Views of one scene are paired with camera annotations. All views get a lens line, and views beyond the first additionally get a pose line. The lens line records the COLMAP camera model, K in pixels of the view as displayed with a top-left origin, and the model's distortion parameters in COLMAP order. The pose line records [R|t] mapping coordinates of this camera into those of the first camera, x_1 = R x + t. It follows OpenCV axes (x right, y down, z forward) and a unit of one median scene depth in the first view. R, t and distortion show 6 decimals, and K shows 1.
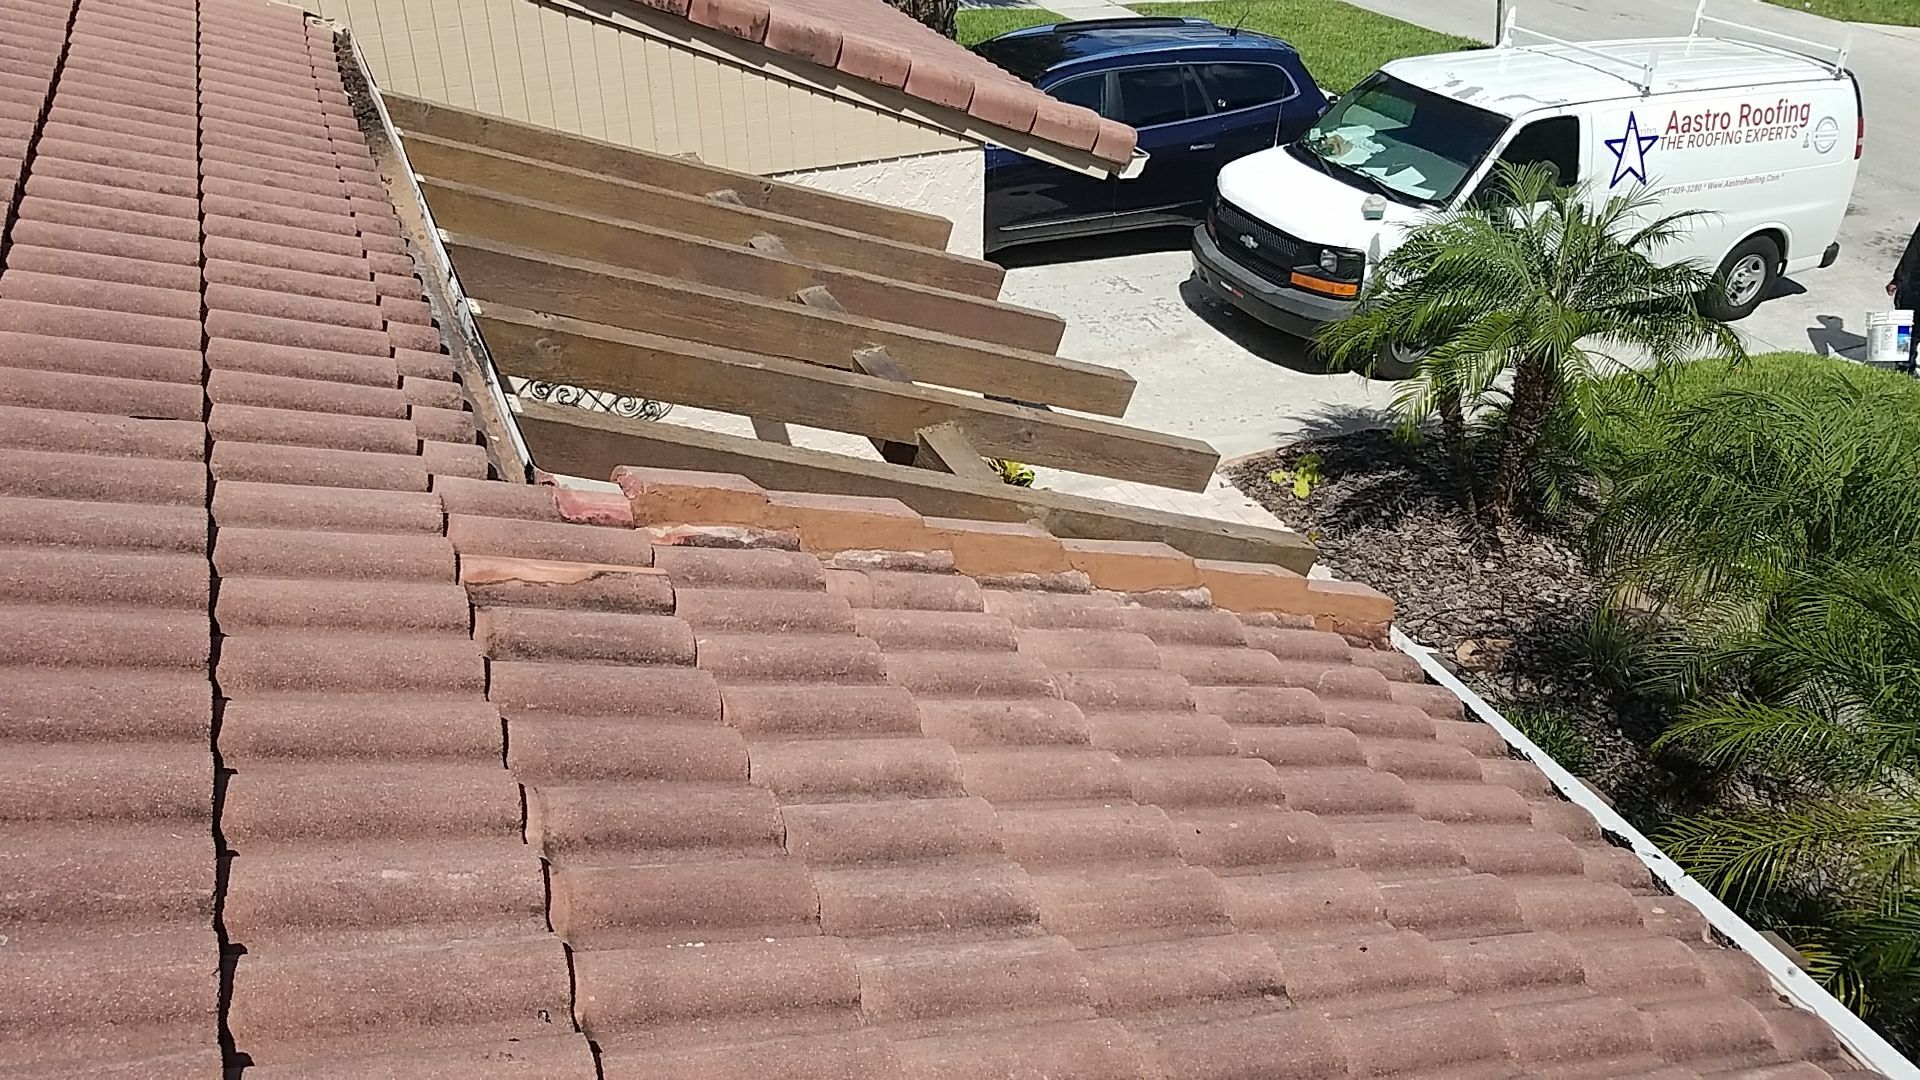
lens RADIAL K [[1439.7, 0, 954.1], [0, 1439.7, 606.6], [0, 0, 1]] dist [-0.044834, 0.039339]
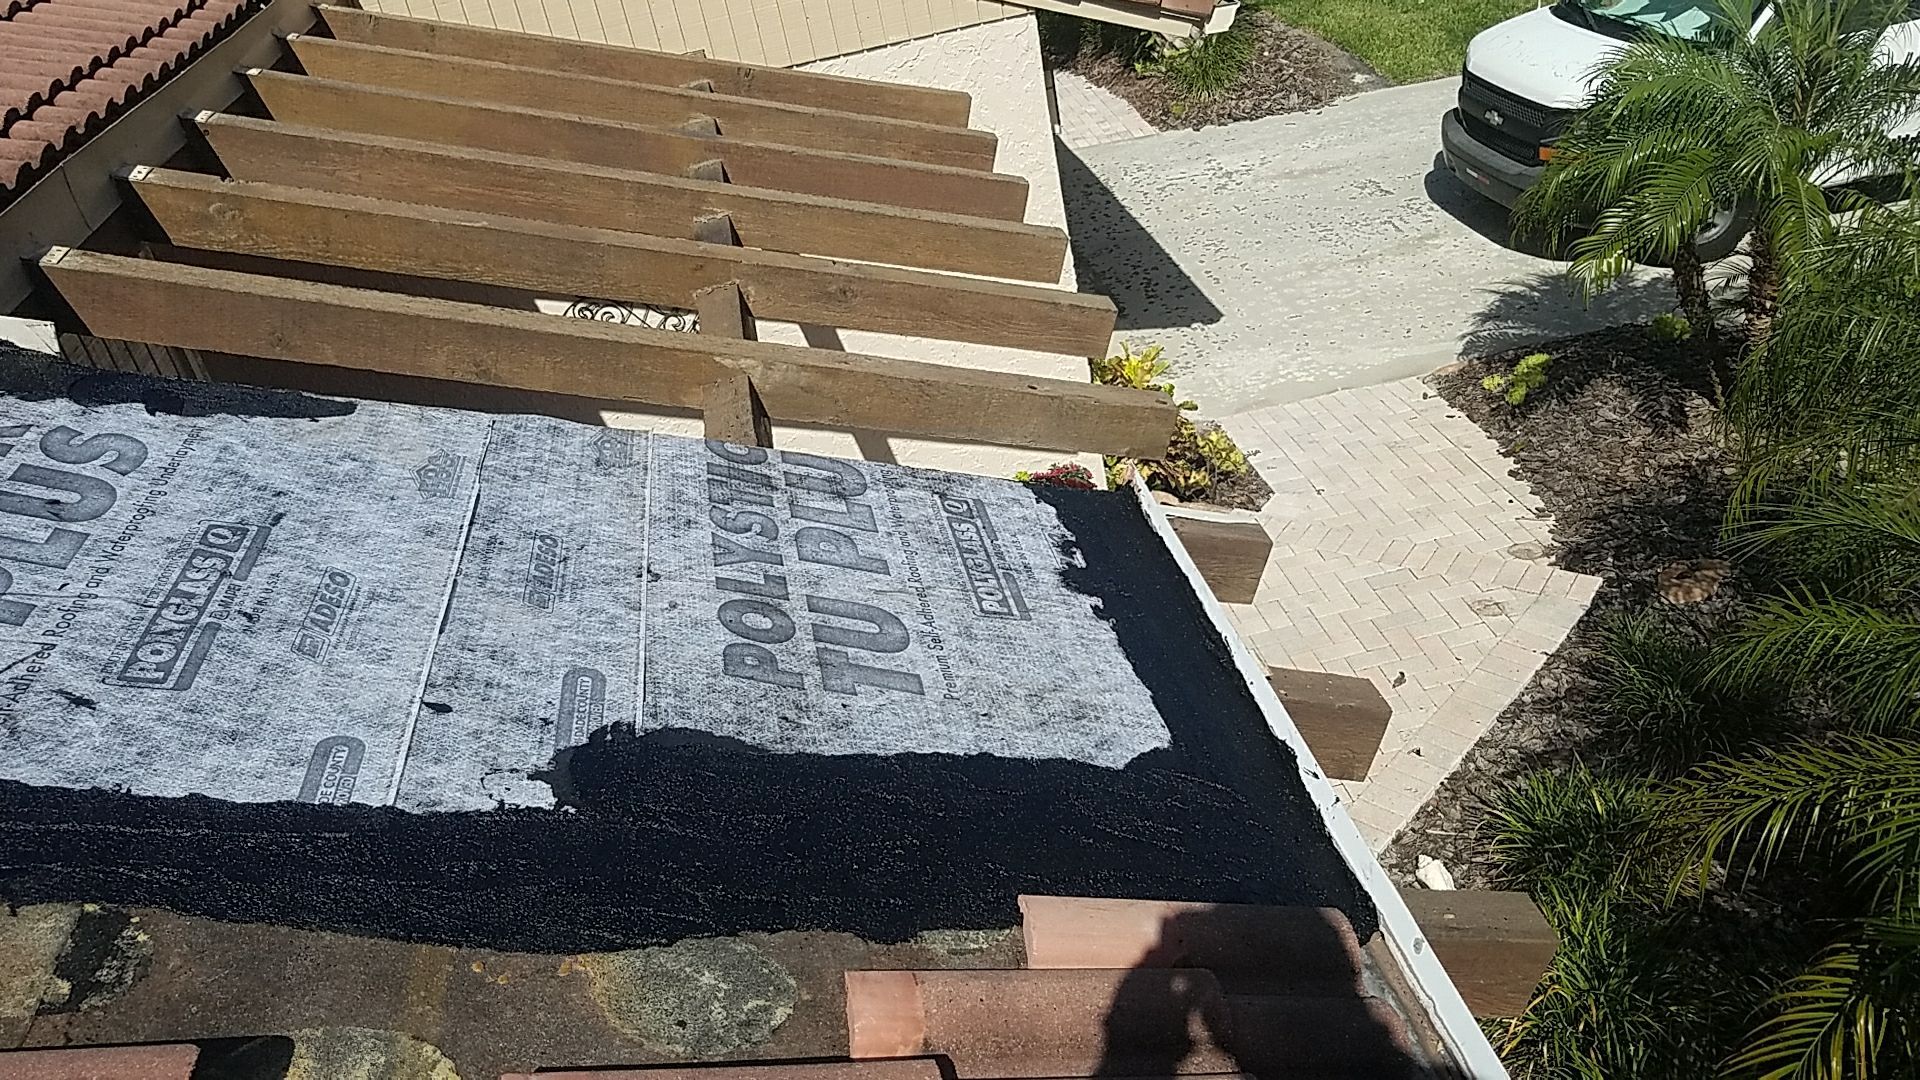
lens RADIAL K [[1439.7, 0, 924.7], [0, 1439.7, 612.6], [0, 0, 1]] dist [-0.044834, 0.039339]
pose [[0.957941, -0.003616, -0.286943, 0.211349], [0.011636, 0.999588, 0.026249, 0.030653], [0.286730, -0.028484, 0.957588, 0.113398]]
